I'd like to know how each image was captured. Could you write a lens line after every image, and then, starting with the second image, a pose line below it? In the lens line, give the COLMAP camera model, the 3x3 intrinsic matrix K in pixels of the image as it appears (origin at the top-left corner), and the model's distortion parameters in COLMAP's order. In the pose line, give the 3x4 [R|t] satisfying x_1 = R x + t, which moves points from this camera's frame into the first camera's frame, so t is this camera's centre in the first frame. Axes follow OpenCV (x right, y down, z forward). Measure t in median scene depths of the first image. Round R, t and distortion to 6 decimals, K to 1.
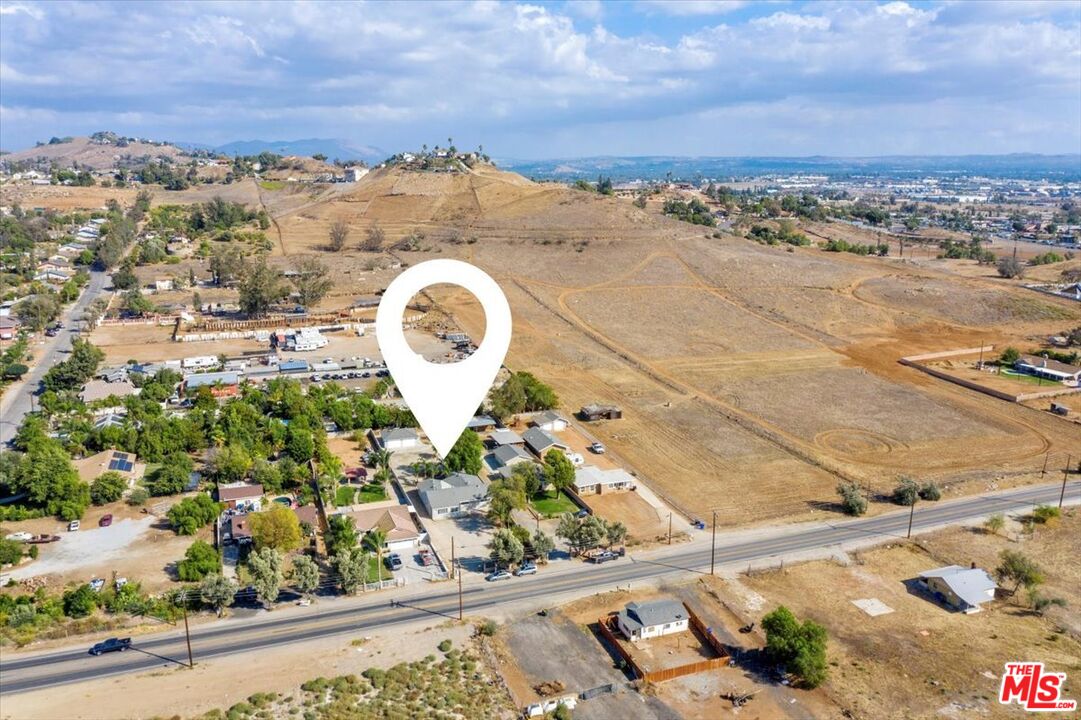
lens RADIAL K [[865.7, 0, 540.5], [0, 865.7, 360.0], [0, 0, 1]] dist [-0.004273, -0.000274]
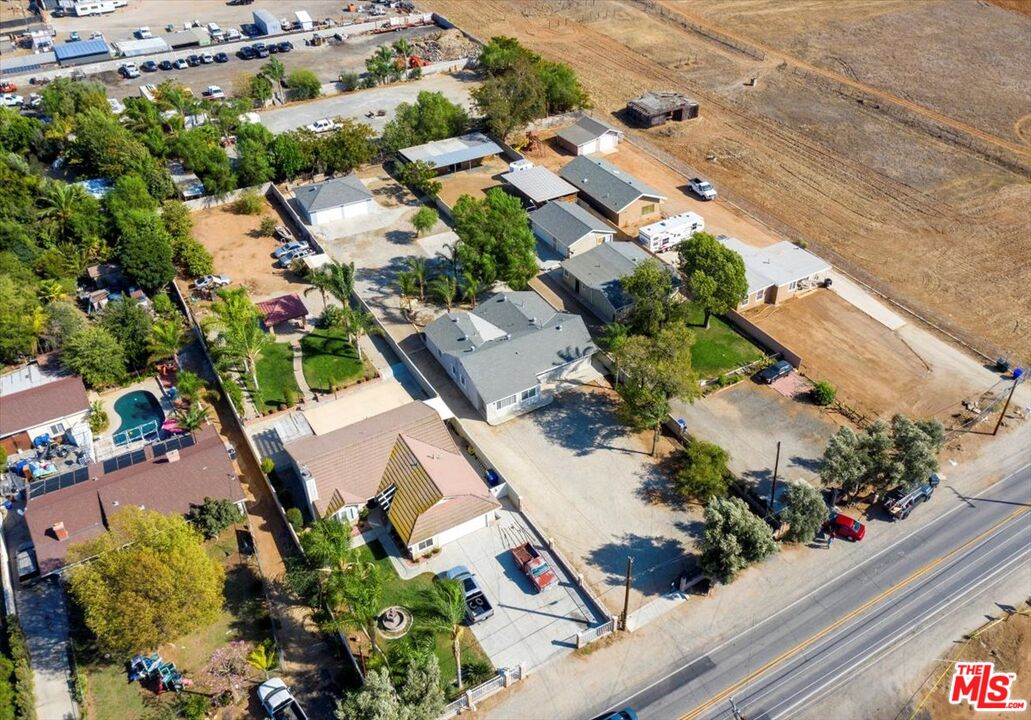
lens RADIAL K [[854.6, 0, 538.2], [0, 854.6, 359.7], [0, 0, 1]] dist [-0.006694, -0.006260]
pose [[0.981585, -0.117143, 0.150891, -0.131300], [0.045833, 0.911252, 0.409291, -0.027338], [-0.185446, -0.394839, 0.899840, 0.475330]]
